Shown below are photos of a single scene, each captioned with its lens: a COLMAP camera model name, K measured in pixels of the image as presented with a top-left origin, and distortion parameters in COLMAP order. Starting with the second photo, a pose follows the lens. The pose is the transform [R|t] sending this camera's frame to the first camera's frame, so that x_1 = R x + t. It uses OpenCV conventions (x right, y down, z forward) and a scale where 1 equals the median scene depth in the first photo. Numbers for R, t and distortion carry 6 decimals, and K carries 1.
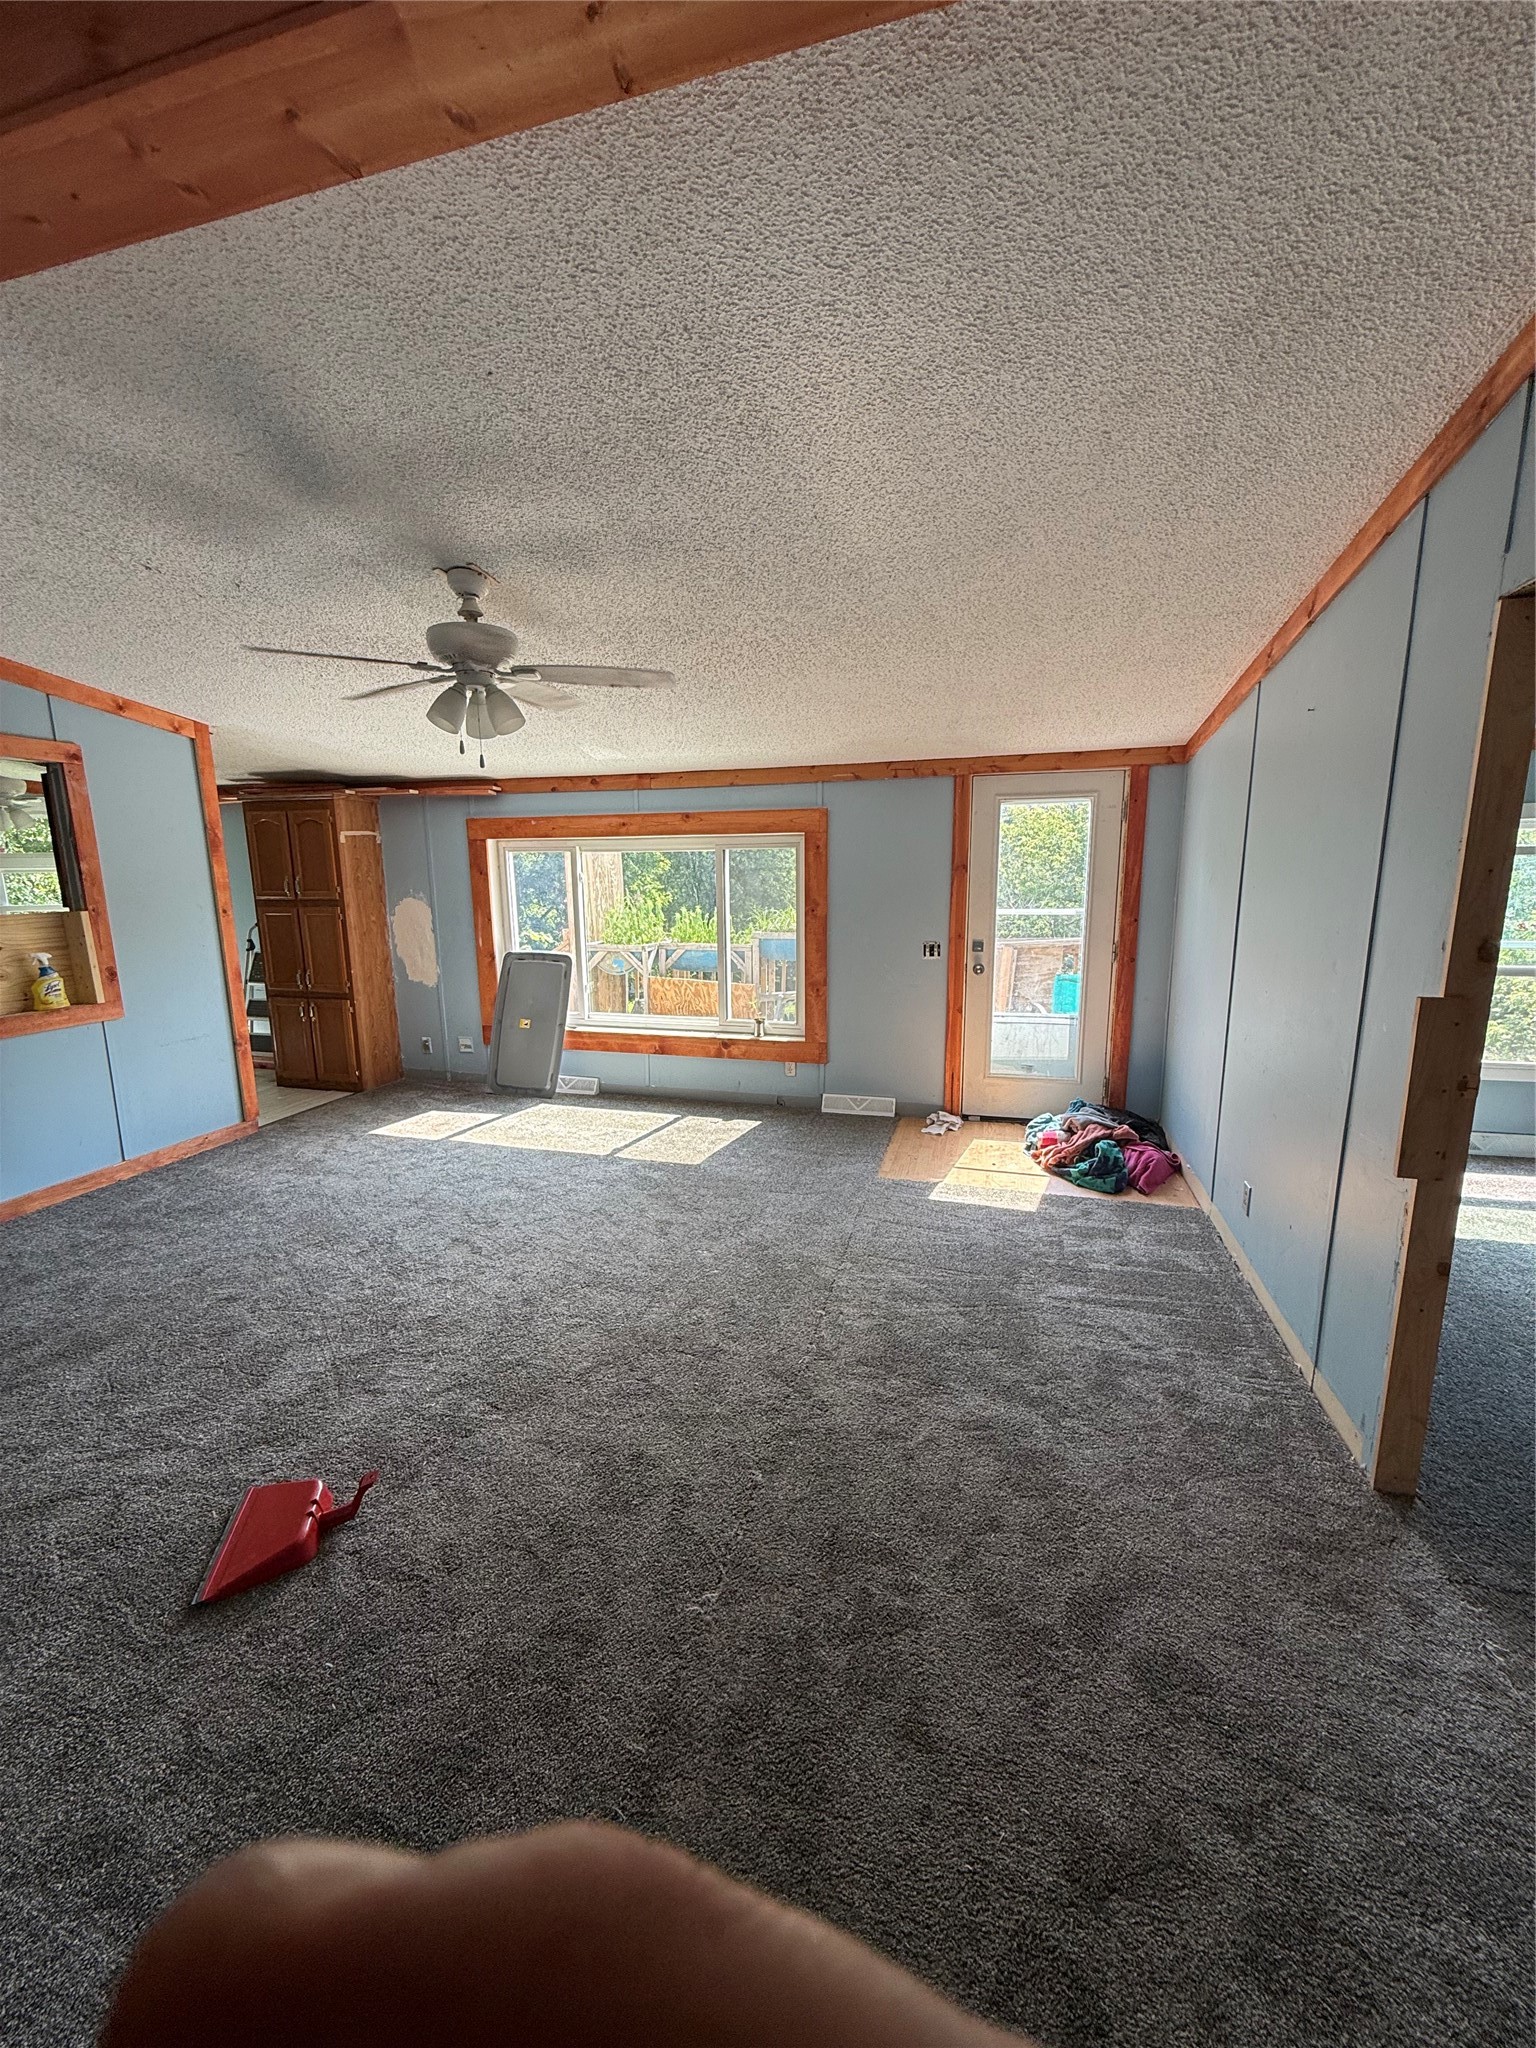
lens RADIAL K [[820.8, 0, 752.0], [0, 820.8, 1017.6], [0, 0, 1]] dist [-0.001042, 0.000099]
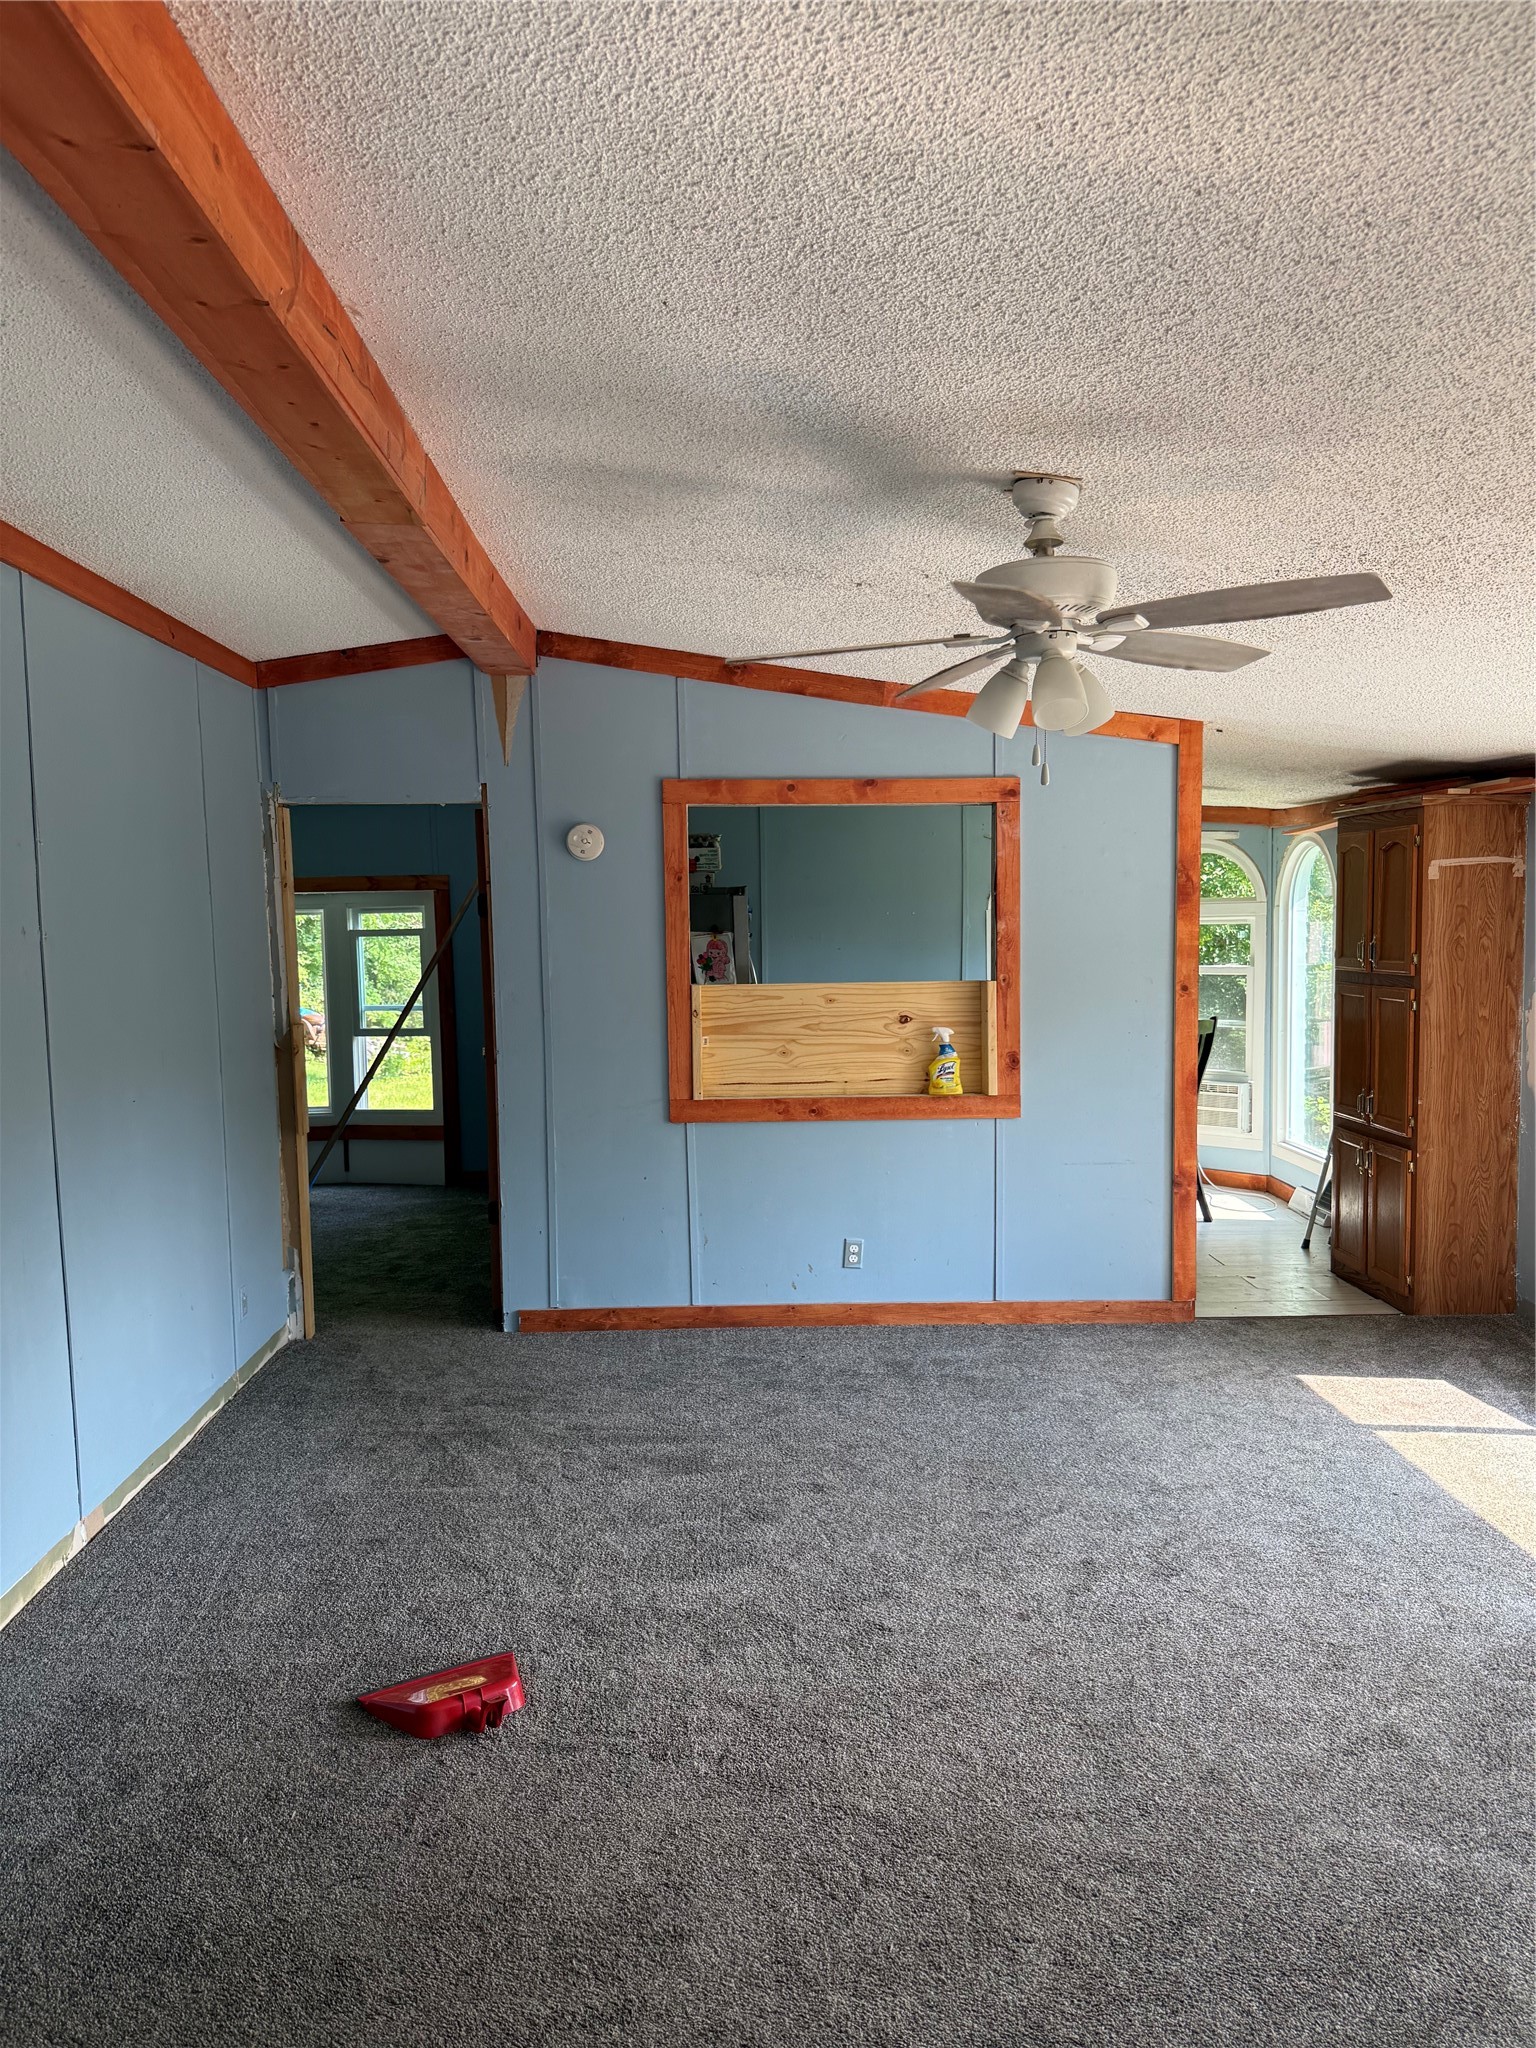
lens RADIAL K [[1440.0, 0, 769.9], [0, 1440.0, 1027.3], [0, 0, 1]] dist [0.022537, -0.012693]
pose [[0.300017, 0.075555, -0.950937, 0.454804], [-0.161042, 0.986562, 0.027578, -0.085507], [0.940242, 0.144867, 0.308153, 0.355423]]
